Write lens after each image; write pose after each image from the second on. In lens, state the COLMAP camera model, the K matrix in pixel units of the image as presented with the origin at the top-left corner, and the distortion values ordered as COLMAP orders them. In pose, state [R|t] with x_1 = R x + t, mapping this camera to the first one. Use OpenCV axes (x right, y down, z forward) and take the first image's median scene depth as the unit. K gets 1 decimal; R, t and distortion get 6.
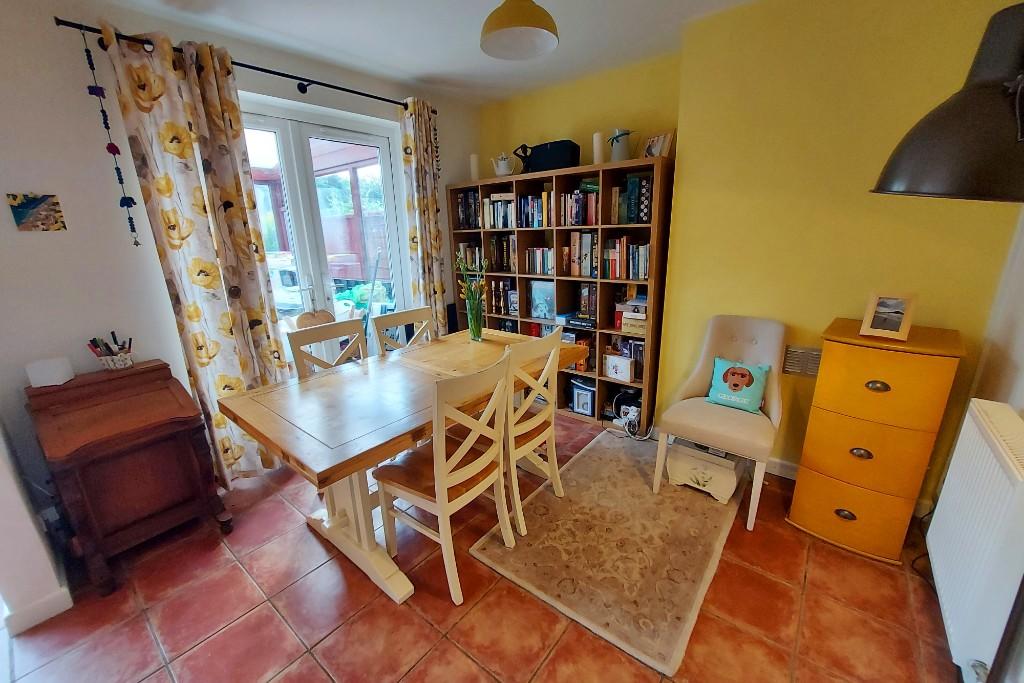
lens RADIAL K [[411.0, 0, 509.1], [0, 411.0, 357.4], [0, 0, 1]] dist [-0.001624, -0.000576]
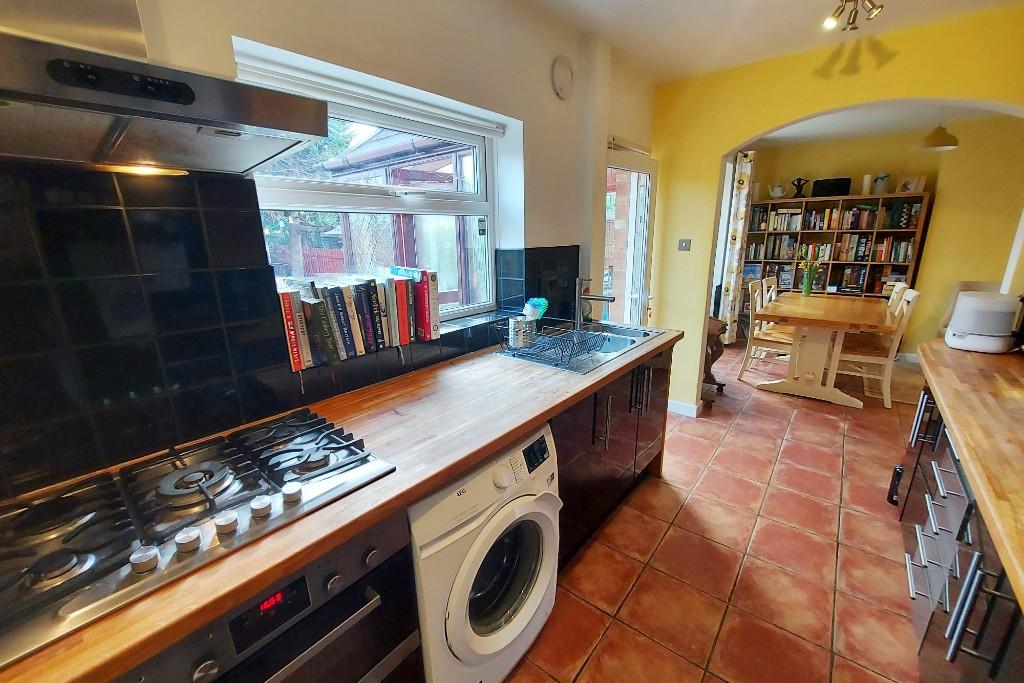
lens RADIAL K [[418.7, 0, 512.0], [0, 418.7, 341.5], [0, 0, 1]] dist [-0.000748, -0.000136]
pose [[0.999816, 0.018450, 0.005169, -1.184105], [-0.018158, 0.998489, -0.051858, 0.233837], [-0.006118, 0.051754, 0.998641, -0.630686]]
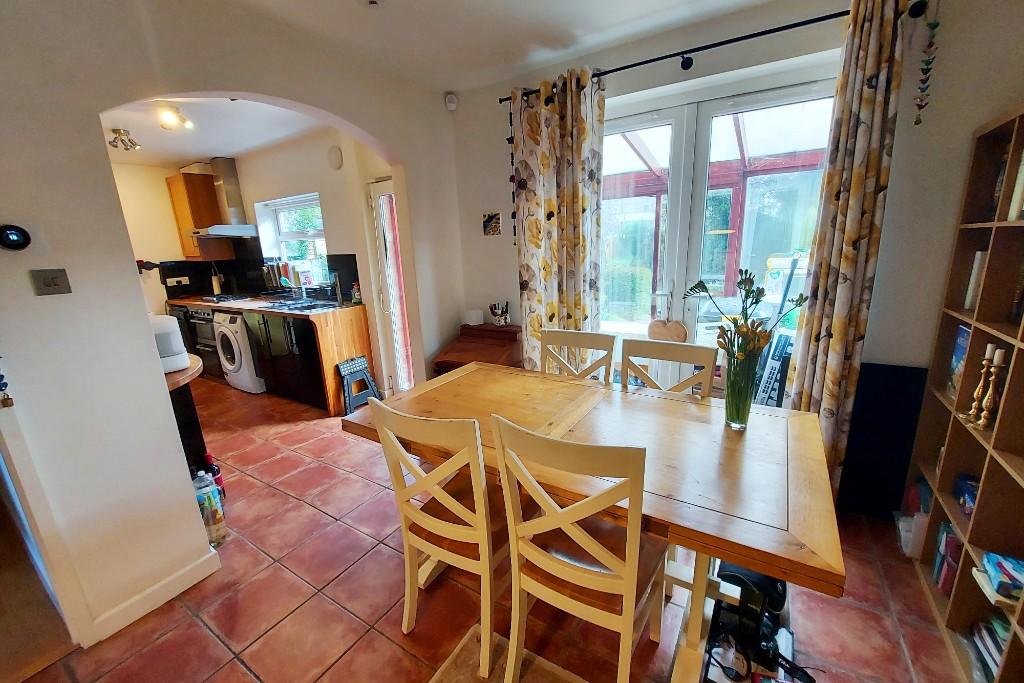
lens RADIAL K [[411.0, 0, 509.1], [0, 411.0, 357.4], [0, 0, 1]] dist [-0.001624, -0.000576]
pose [[0.117819, 0.286310, -0.950865, 0.366161], [-0.267361, 0.931323, 0.247298, -0.169656], [0.956366, 0.225088, 0.186276, 0.528229]]
